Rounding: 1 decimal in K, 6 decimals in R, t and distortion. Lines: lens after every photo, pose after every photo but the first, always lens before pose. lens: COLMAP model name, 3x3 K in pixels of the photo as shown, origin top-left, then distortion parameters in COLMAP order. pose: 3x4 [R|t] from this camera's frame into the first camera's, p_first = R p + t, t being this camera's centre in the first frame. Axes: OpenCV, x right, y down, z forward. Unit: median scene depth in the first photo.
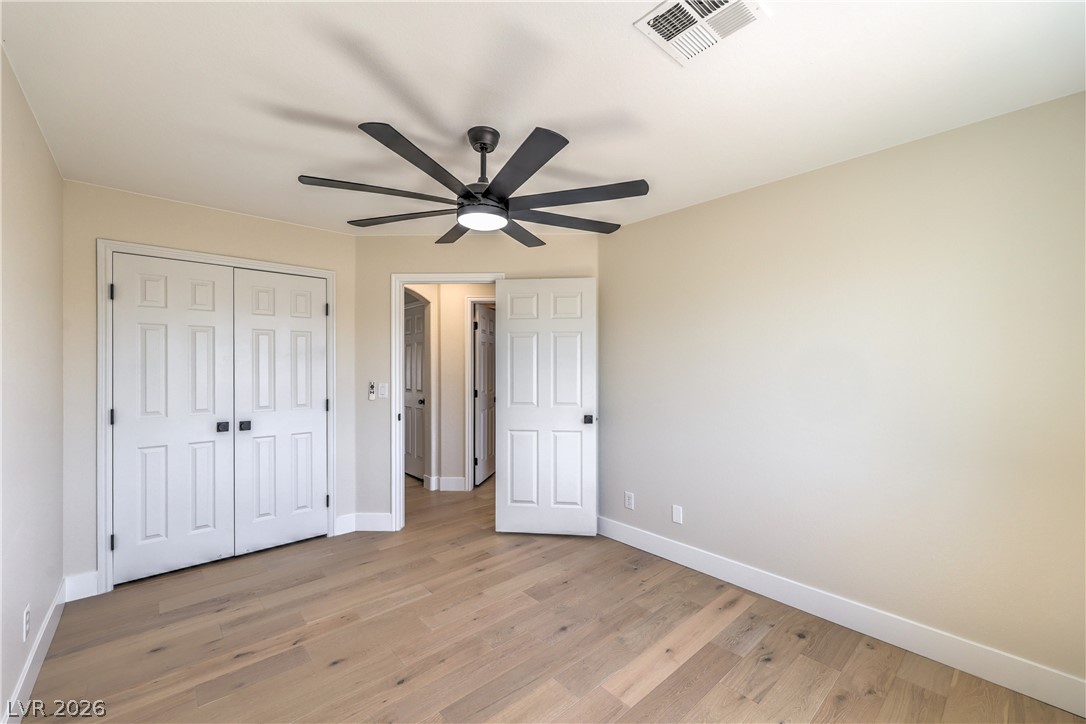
lens RADIAL K [[428.3, 0, 543.0], [0, 428.3, 362.0], [0, 0, 1]] dist [-0.001244, -0.000105]
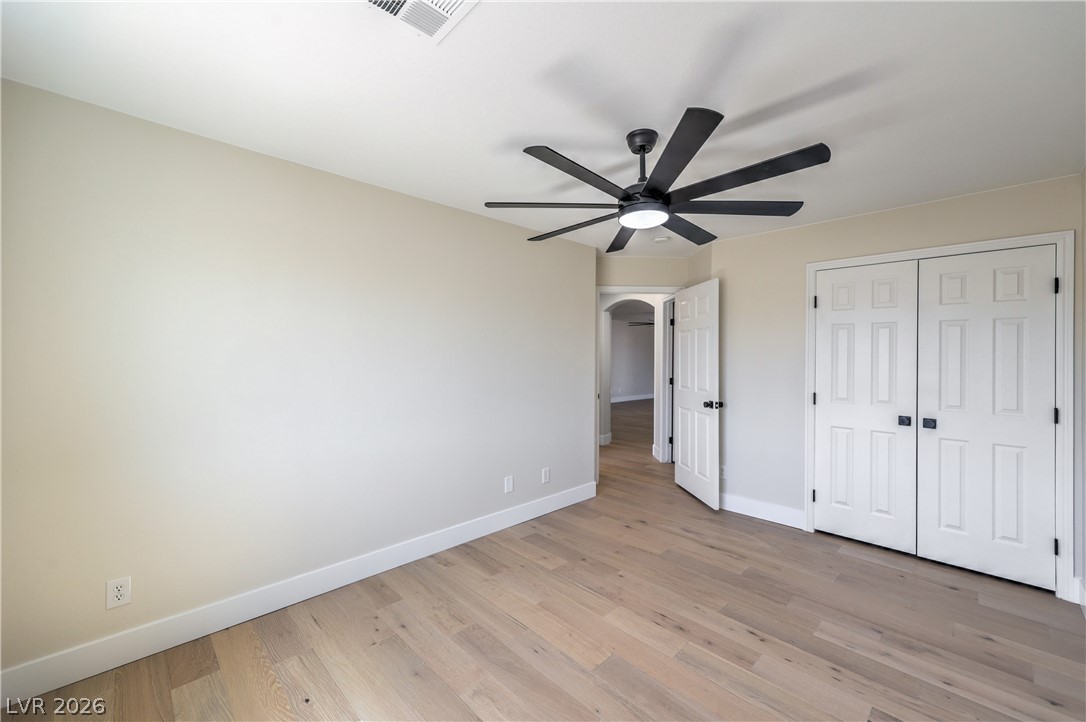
lens RADIAL K [[425.7, 0, 543.0], [0, 425.7, 361.0], [0, 0, 1]] dist [0.000772, 0.000079]
pose [[0.051740, 0.011910, -0.998590, 0.203411], [-0.005640, 0.999916, 0.011634, 0.004314], [0.998645, 0.005030, 0.051803, 0.099755]]
